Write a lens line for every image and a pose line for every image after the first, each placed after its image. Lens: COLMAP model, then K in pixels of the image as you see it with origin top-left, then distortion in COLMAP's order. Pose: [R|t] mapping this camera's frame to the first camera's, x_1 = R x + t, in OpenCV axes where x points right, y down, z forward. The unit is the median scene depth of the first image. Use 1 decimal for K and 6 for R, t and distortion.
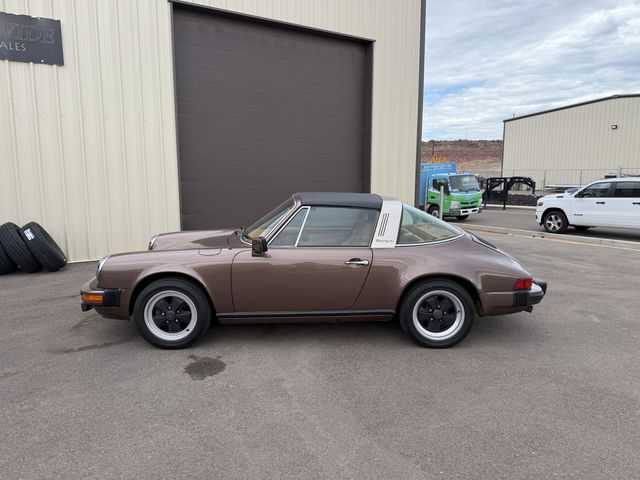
lens RADIAL K [[459.6, 0, 320.0], [0, 459.6, 240.0], [0, 0, 1]] dist [0.034820, -0.046305]
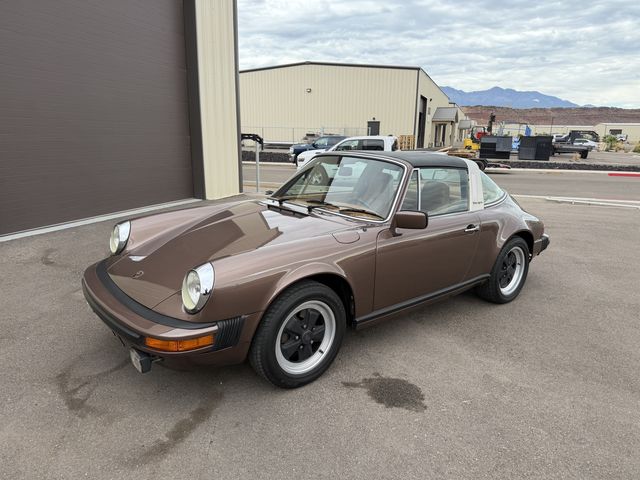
lens RADIAL K [[454.2, 0, 330.1], [0, 454.2, 249.0], [0, 0, 1]] dist [0.069904, -0.133379]
pose [[0.774546, -0.137676, 0.617352, -0.679479], [0.066908, 0.988382, 0.136474, -0.051834], [-0.628968, -0.064399, 0.774759, 0.464882]]
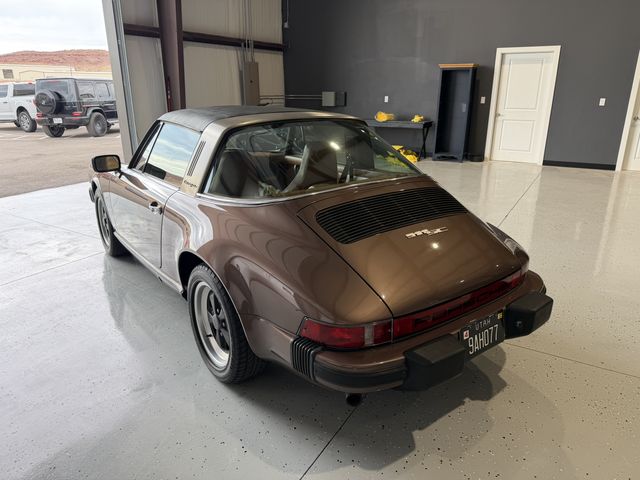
lens RADIAL K [[459.6, 0, 320.0], [0, 459.6, 240.0], [0, 0, 1]] dist [0.034820, -0.046305]
pose [[0.565185, 0.270012, -0.779525, 0.769736], [-0.107873, 0.960996, 0.254658, -0.106684], [0.817881, -0.059839, 0.572267, 0.777459]]
